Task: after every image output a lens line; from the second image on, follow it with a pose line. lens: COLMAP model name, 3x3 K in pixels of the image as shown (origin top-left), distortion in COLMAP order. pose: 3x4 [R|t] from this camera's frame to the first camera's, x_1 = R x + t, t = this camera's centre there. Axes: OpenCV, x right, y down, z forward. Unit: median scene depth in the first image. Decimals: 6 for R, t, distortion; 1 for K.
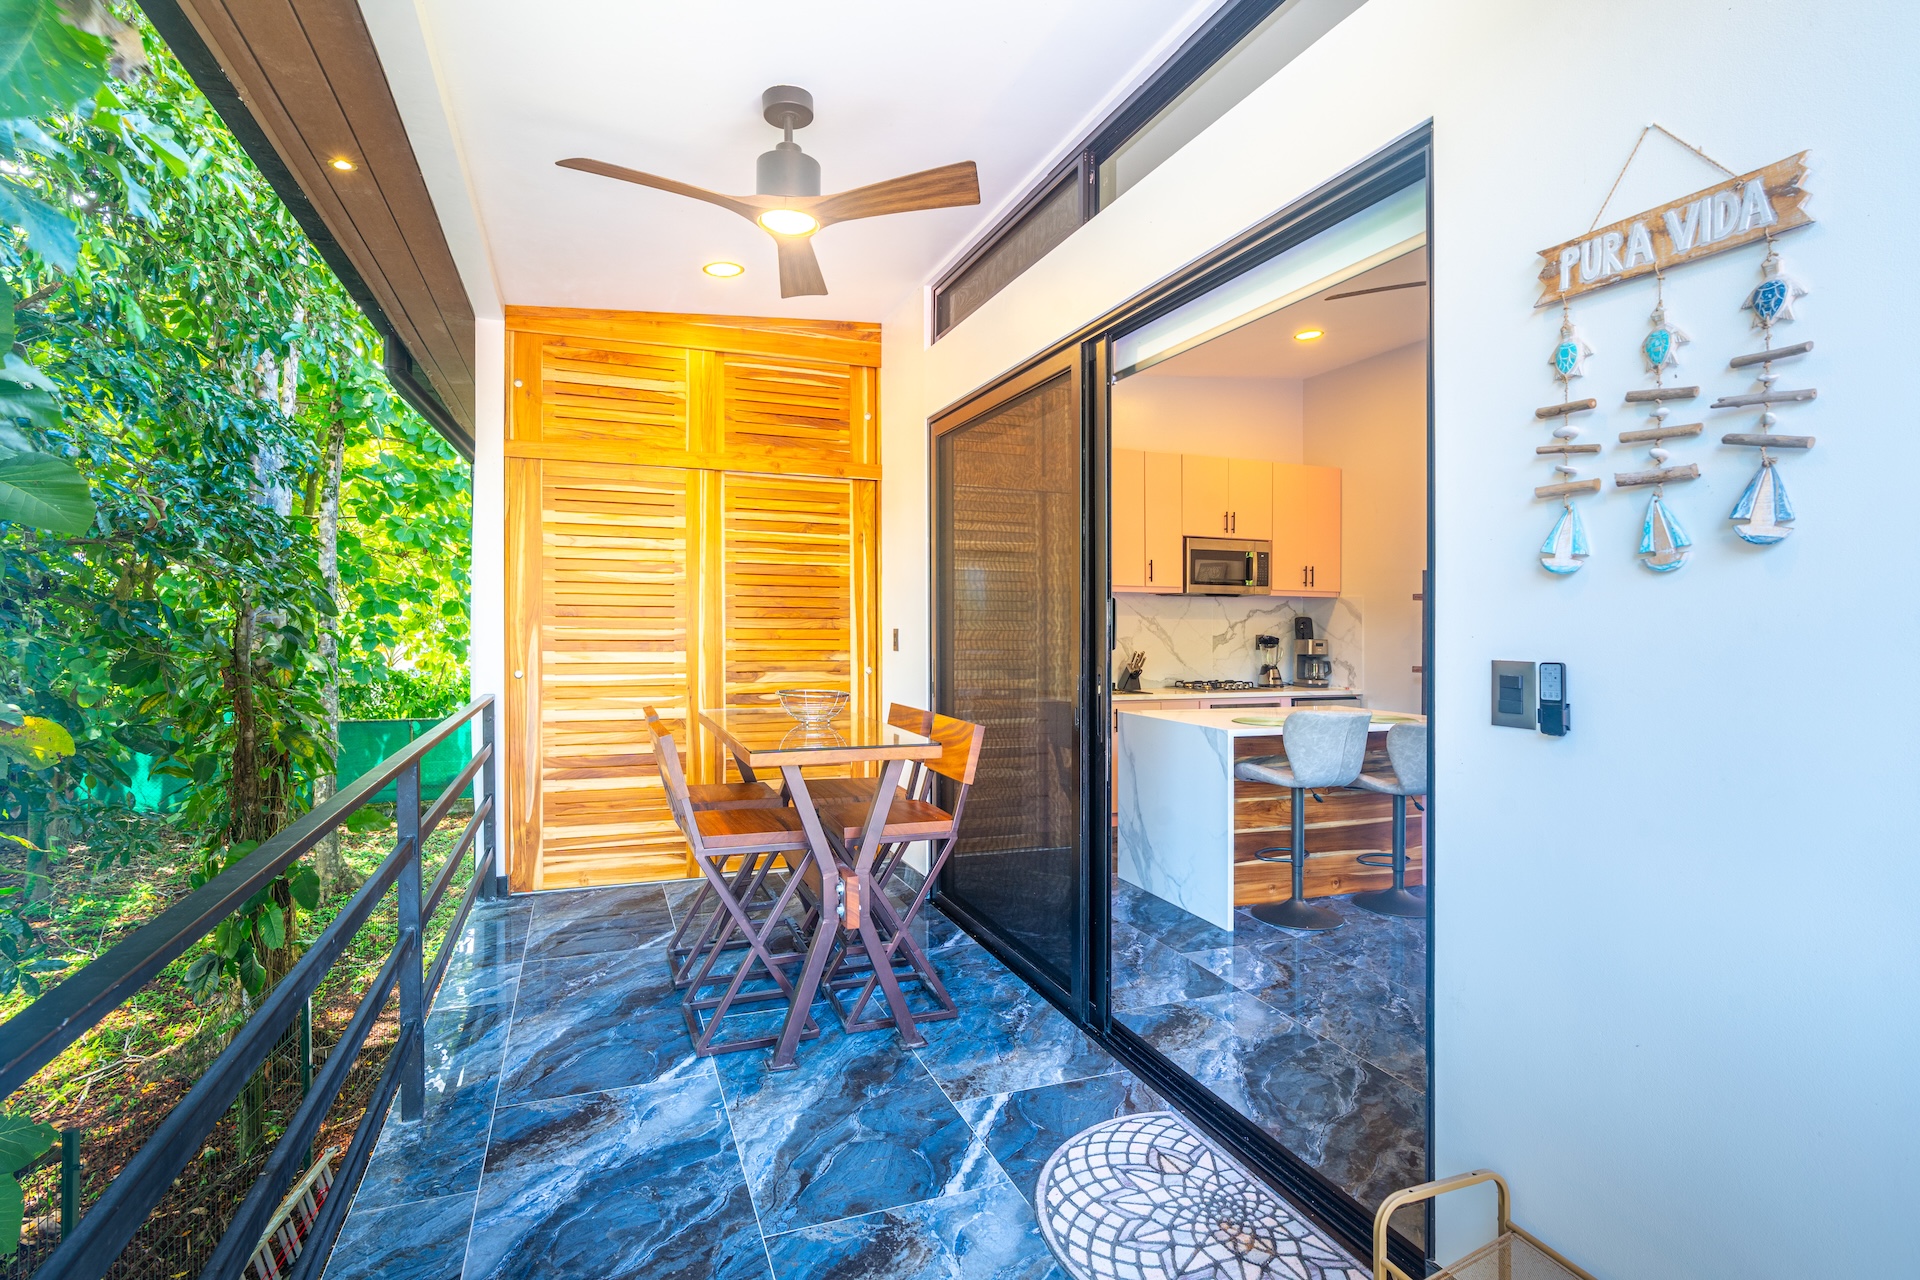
lens RADIAL K [[930.0, 0, 949.1], [0, 930.0, 625.2], [0, 0, 1]] dist [0.000617, 0.001767]
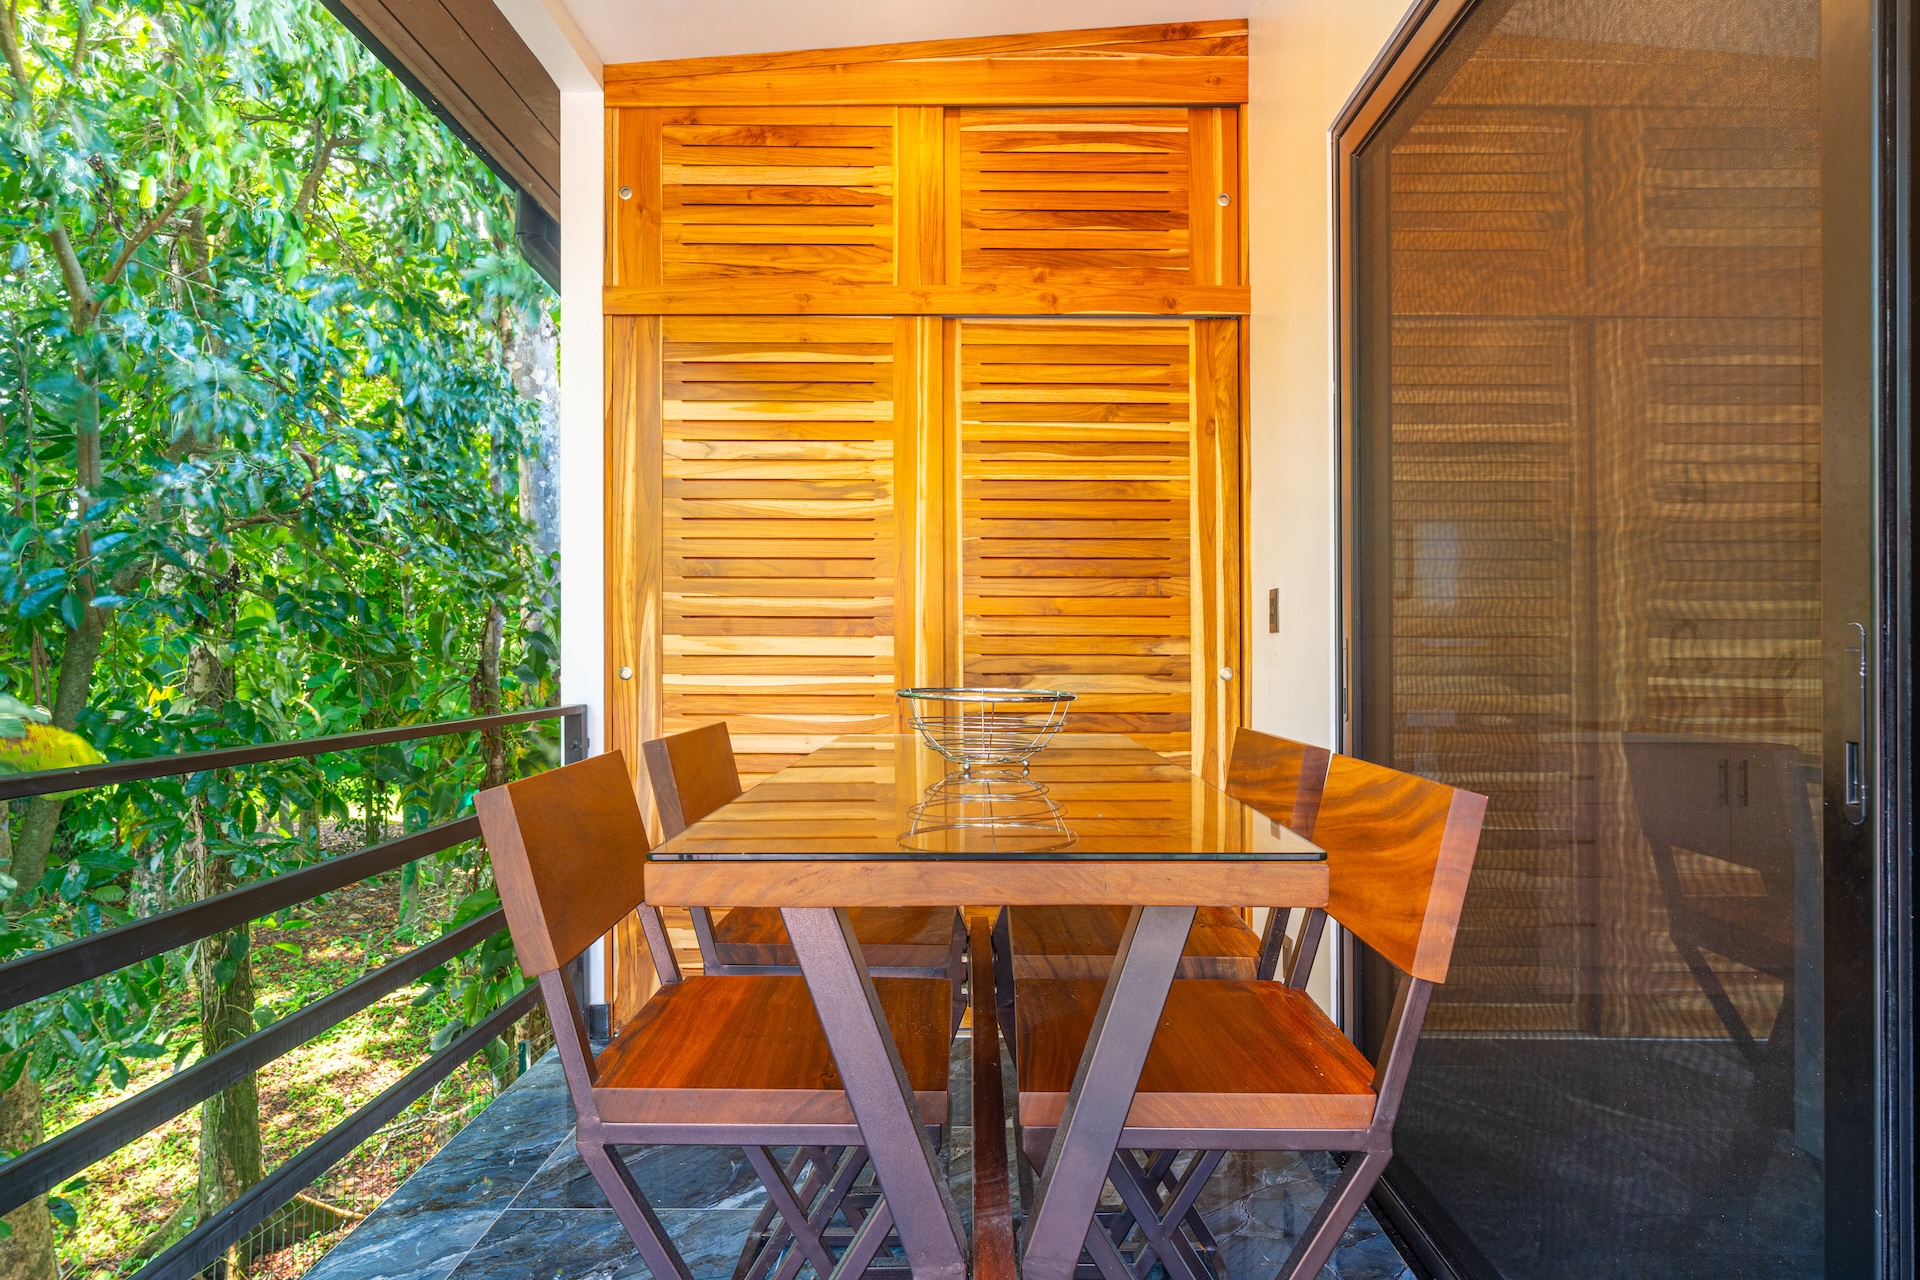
lens RADIAL K [[1137.5, 0, 970.2], [0, 1137.5, 661.3], [0, 0, 1]] dist [-0.005169, -0.000816]
pose [[0.936008, -0.002021, -0.351972, 0.006529], [0.005701, 0.999939, 0.009420, 0.036826], [0.351932, -0.010824, 0.935963, 0.359937]]
